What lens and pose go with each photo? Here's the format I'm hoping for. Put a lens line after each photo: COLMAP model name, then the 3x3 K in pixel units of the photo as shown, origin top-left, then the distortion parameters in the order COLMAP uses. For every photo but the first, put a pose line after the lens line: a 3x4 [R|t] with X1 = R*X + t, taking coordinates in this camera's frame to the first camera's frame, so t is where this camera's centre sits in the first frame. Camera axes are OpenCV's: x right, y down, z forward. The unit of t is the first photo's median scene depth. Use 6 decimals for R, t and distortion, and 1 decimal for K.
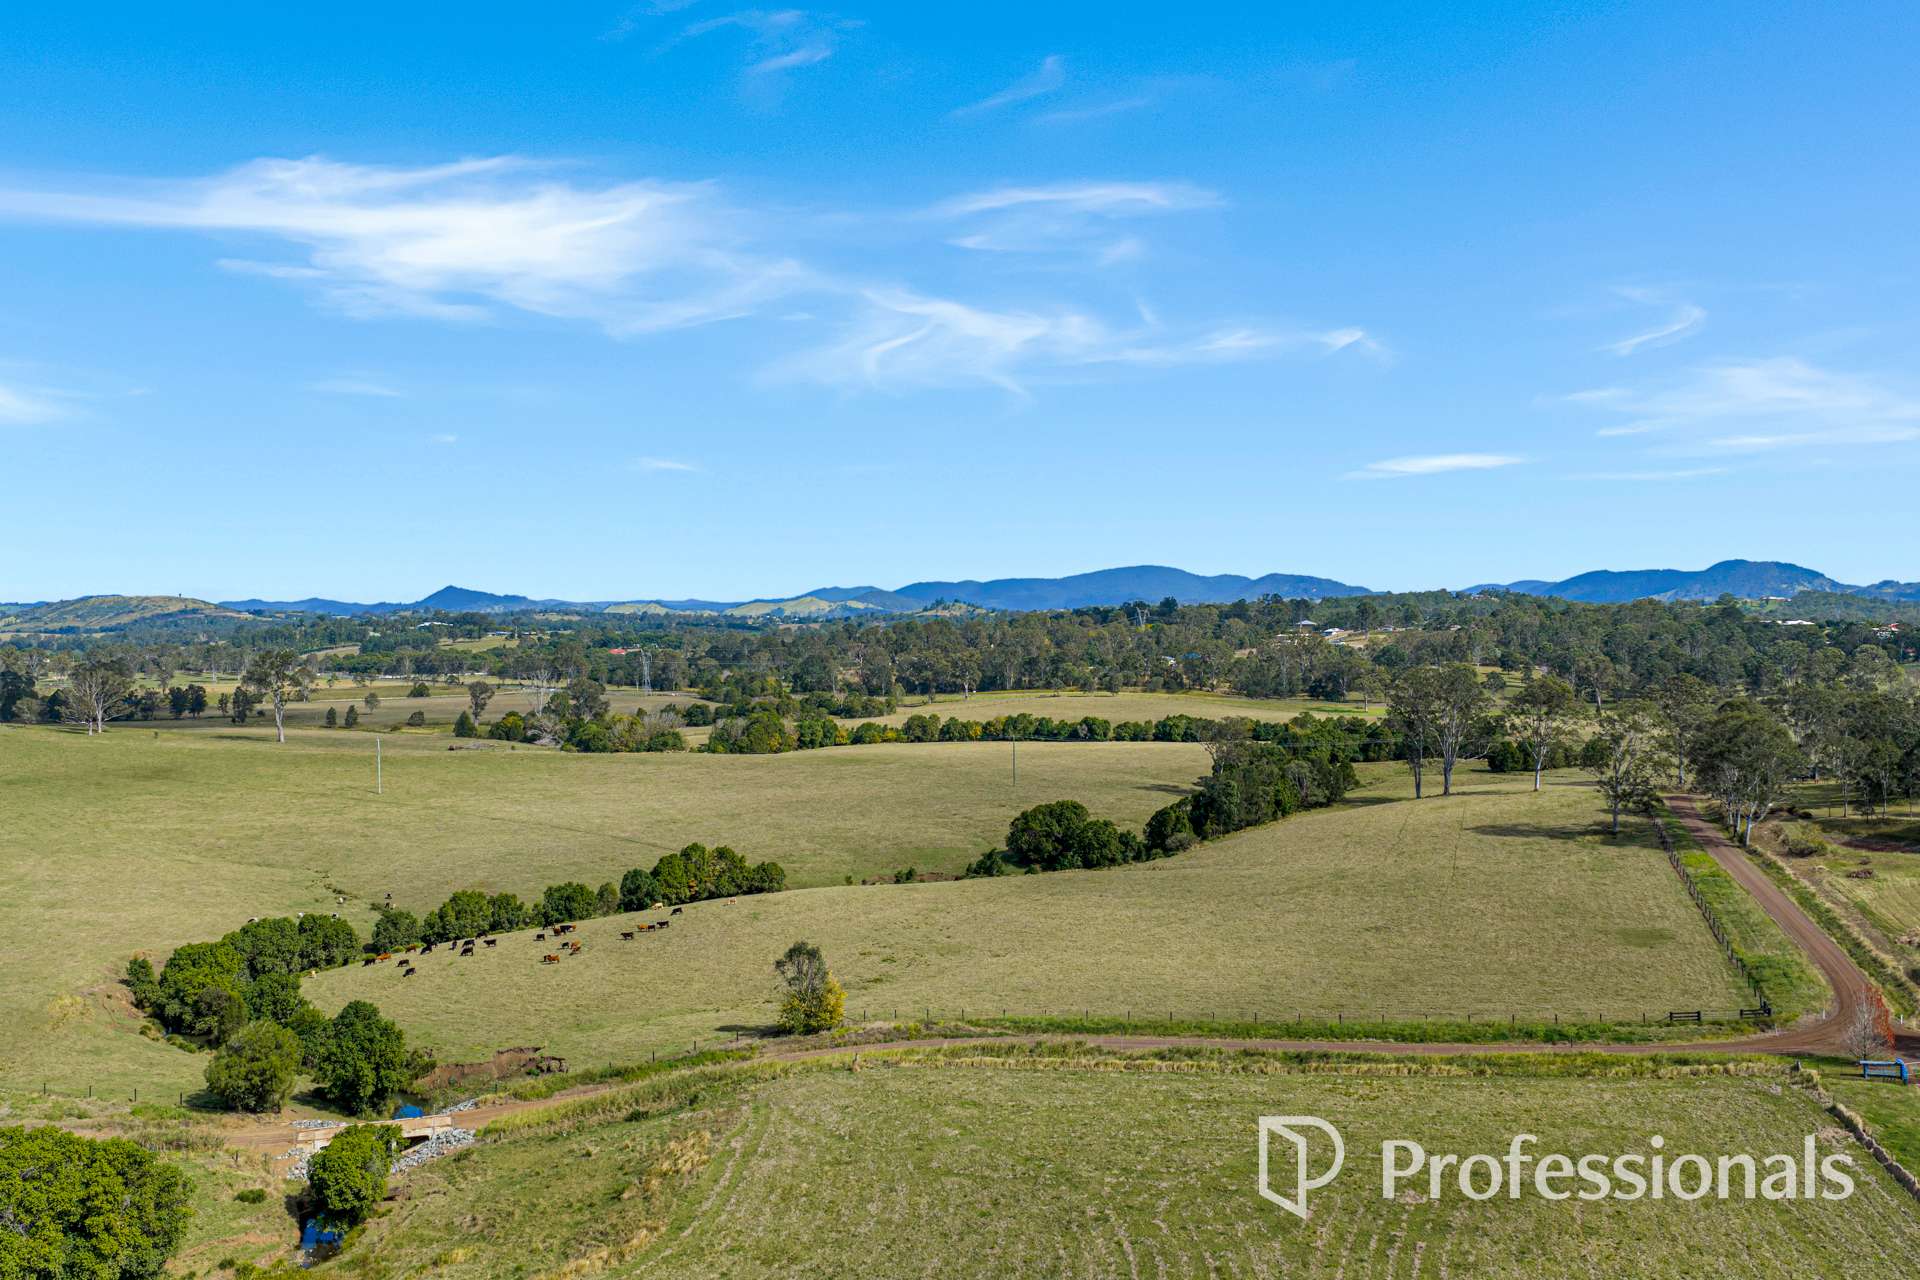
lens RADIAL K [[1541.2, 0, 960.5], [0, 1541.2, 648.3], [0, 0, 1]] dist [0.009784, -0.001704]
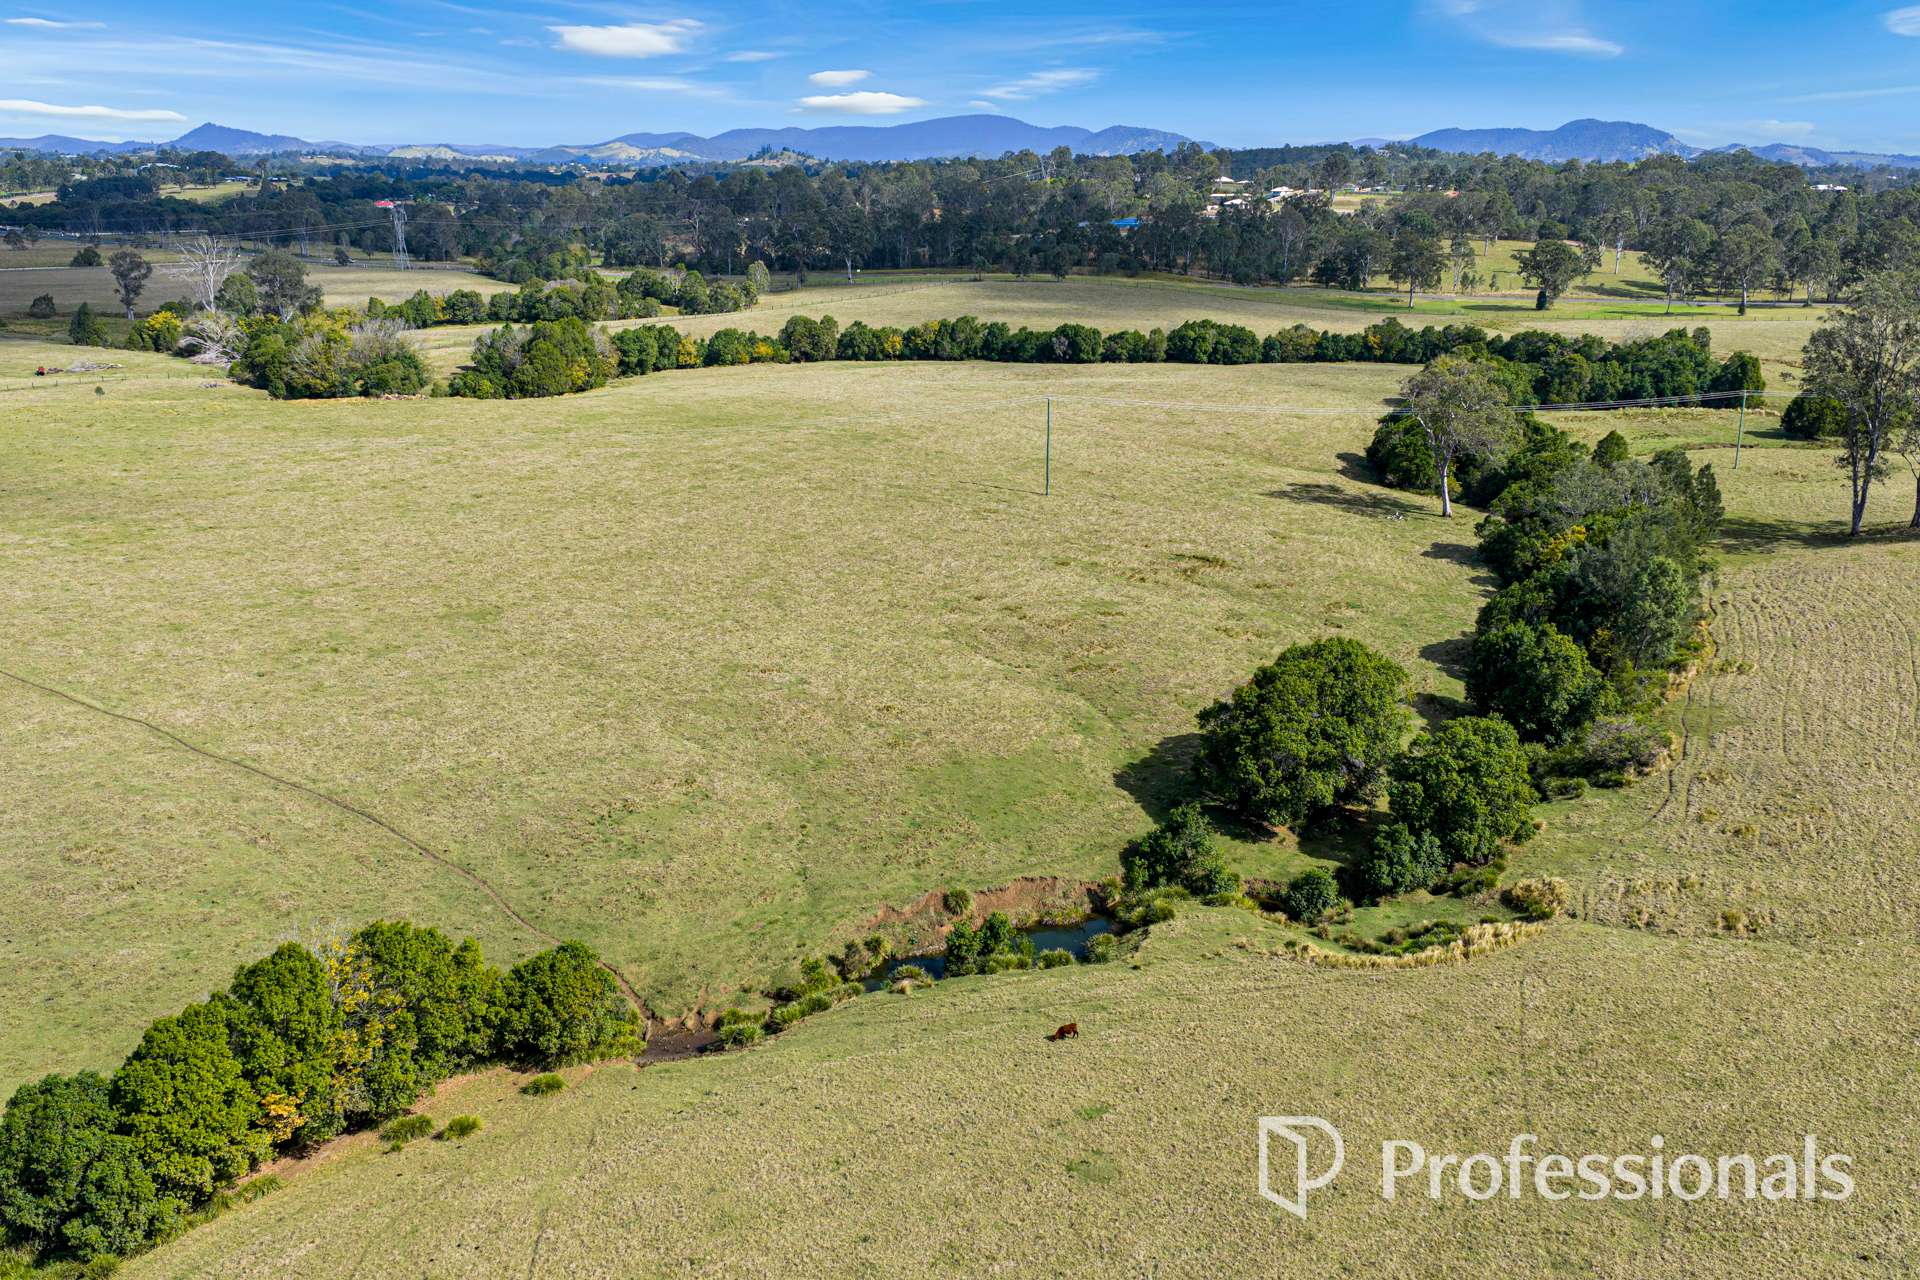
lens RADIAL K [[1541.2, 0, 960.1], [0, 1541.2, 643.2], [0, 0, 1]] dist [0.009784, -0.001704]
pose [[0.993820, -0.018332, 0.109484, -0.031129], [-0.012324, 0.961952, 0.272939, -0.002708], [-0.110322, -0.272602, 0.955781, 0.288247]]
